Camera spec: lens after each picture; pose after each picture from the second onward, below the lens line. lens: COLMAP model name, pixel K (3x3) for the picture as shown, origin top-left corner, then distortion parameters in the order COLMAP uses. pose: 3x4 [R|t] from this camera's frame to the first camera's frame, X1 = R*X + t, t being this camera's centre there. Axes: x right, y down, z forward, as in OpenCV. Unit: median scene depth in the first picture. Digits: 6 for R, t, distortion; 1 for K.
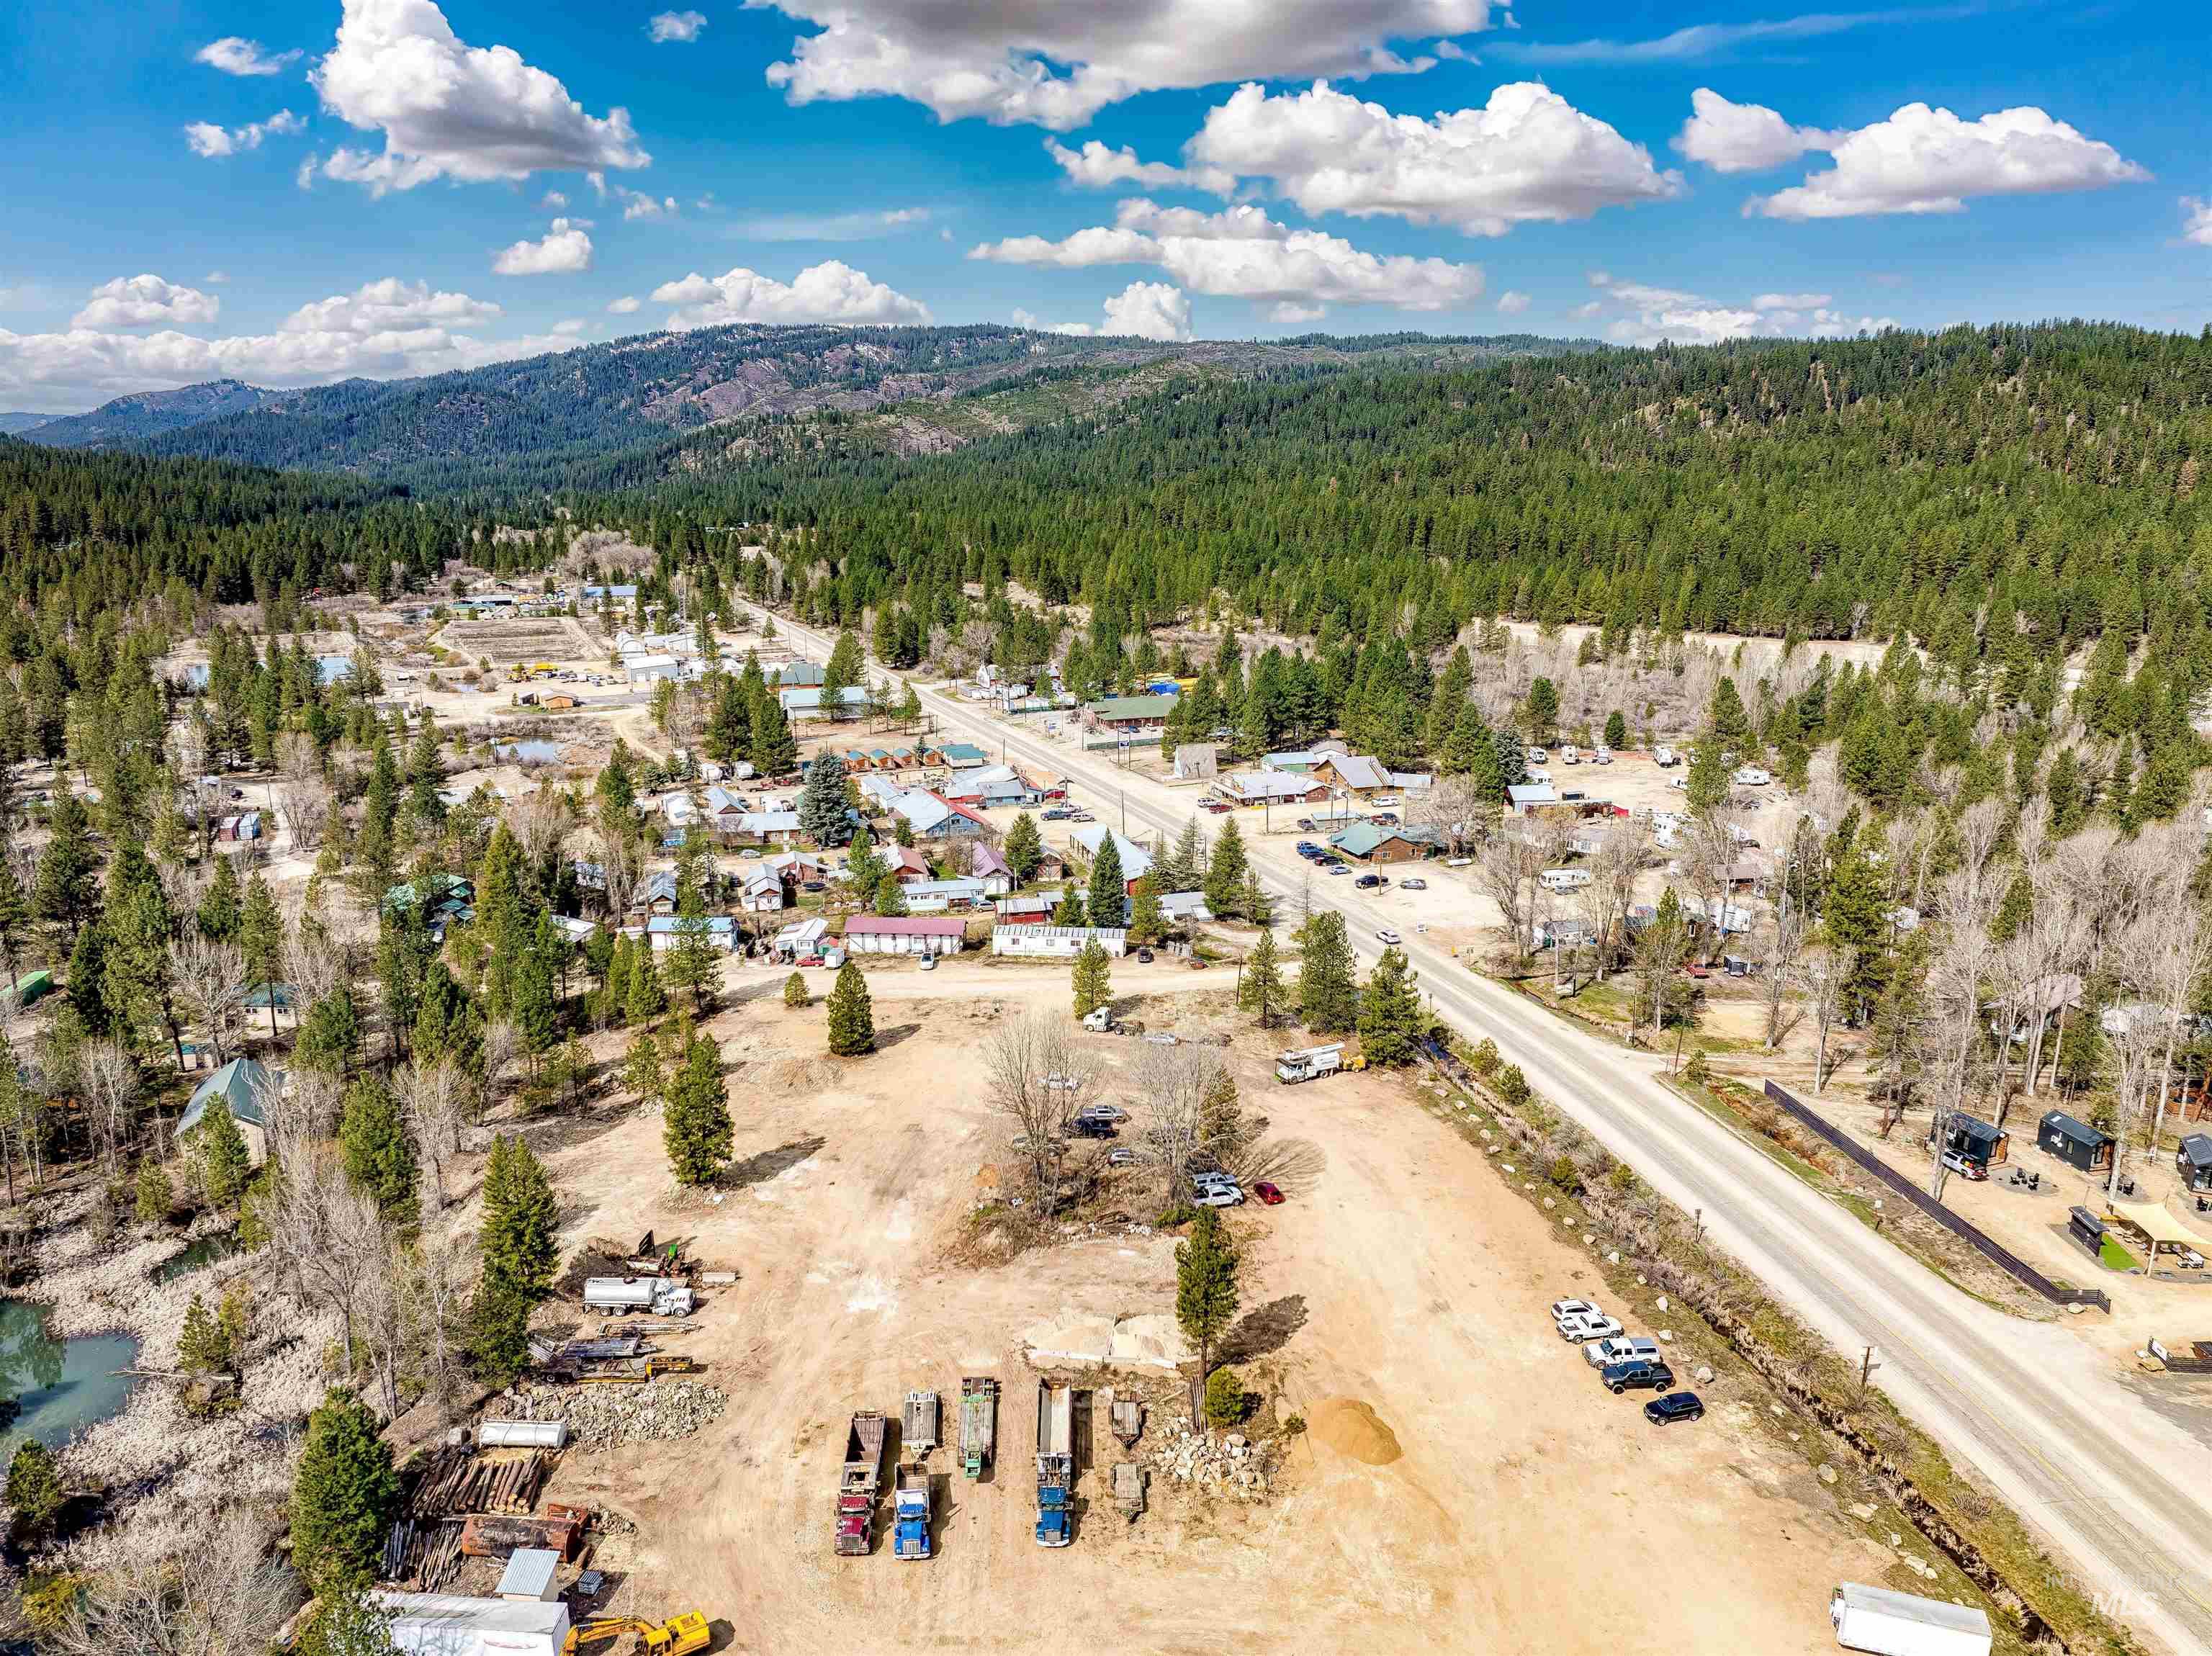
lens RADIAL K [[1553.4, 0, 1102.6], [0, 1553.4, 823.2], [0, 0, 1]] dist [-0.040054, 0.002245]
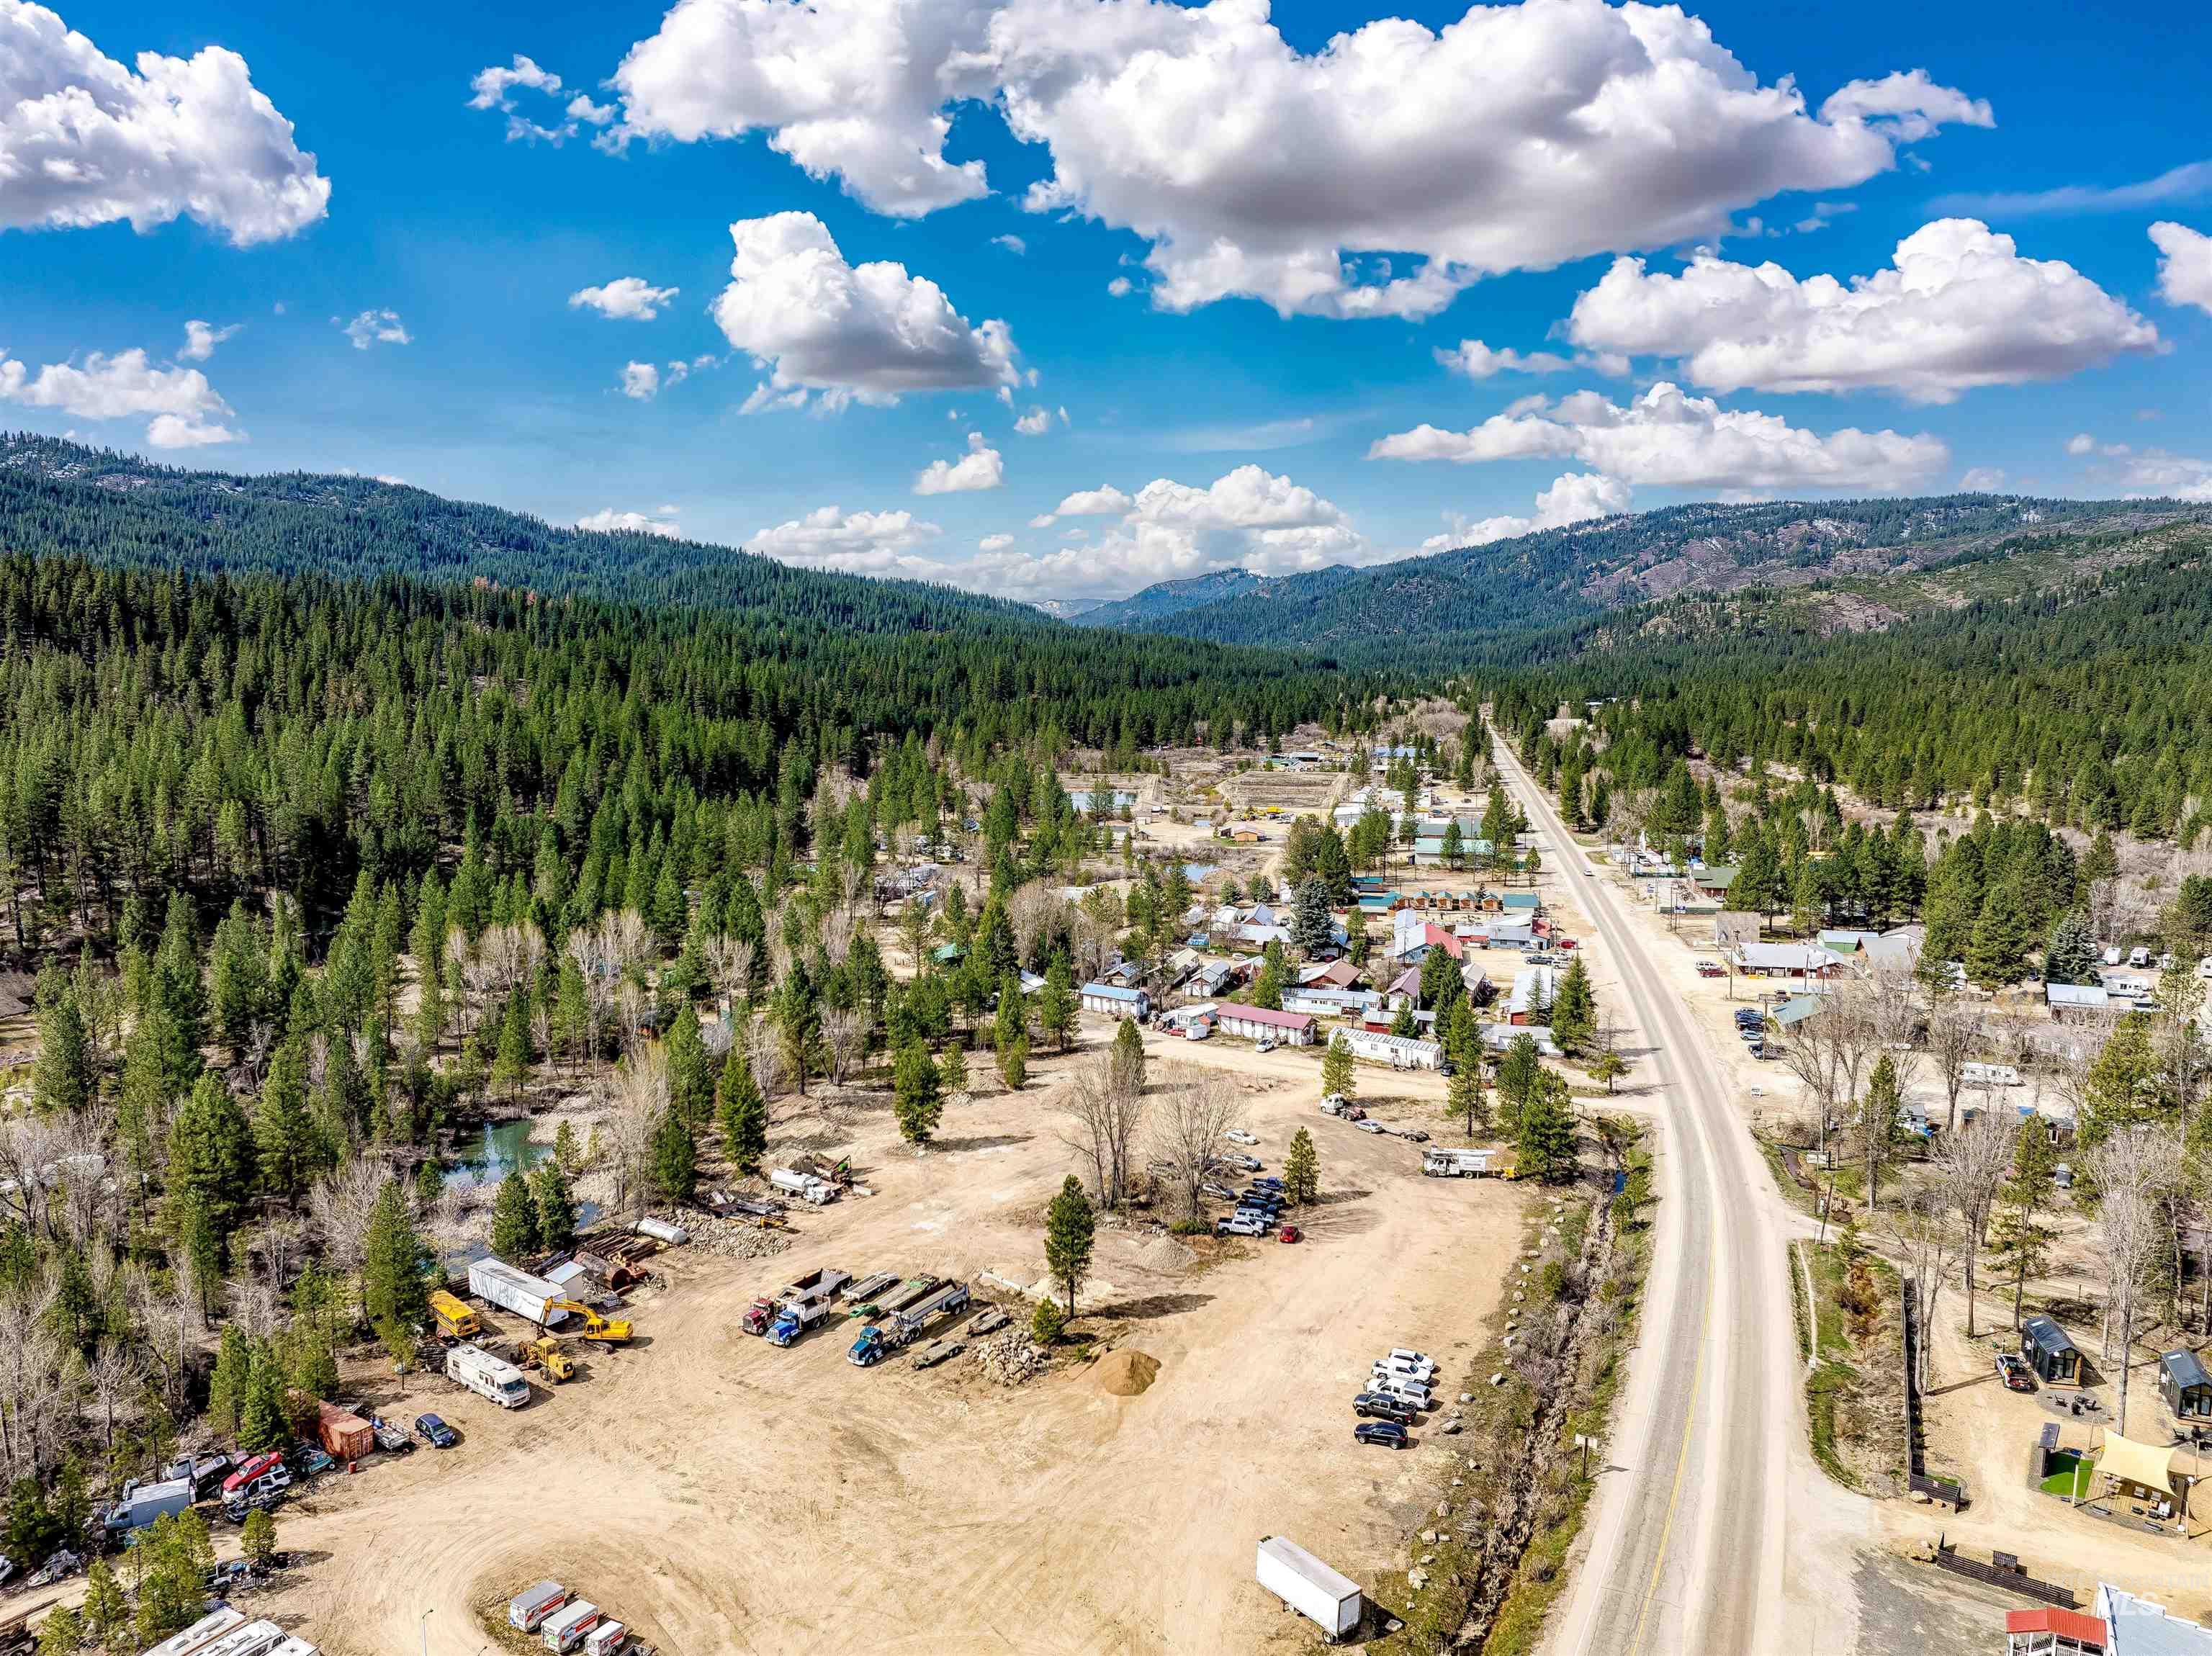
lens RADIAL K [[1553.4, 0, 1098.8], [0, 1553.4, 823.5], [0, 0, 1]] dist [-0.040054, 0.002245]
pose [[0.828733, 0.060972, -0.556313, 0.415878], [-0.122971, 0.989593, -0.074728, 0.025629], [0.545967, 0.130340, 0.827606, -0.053538]]
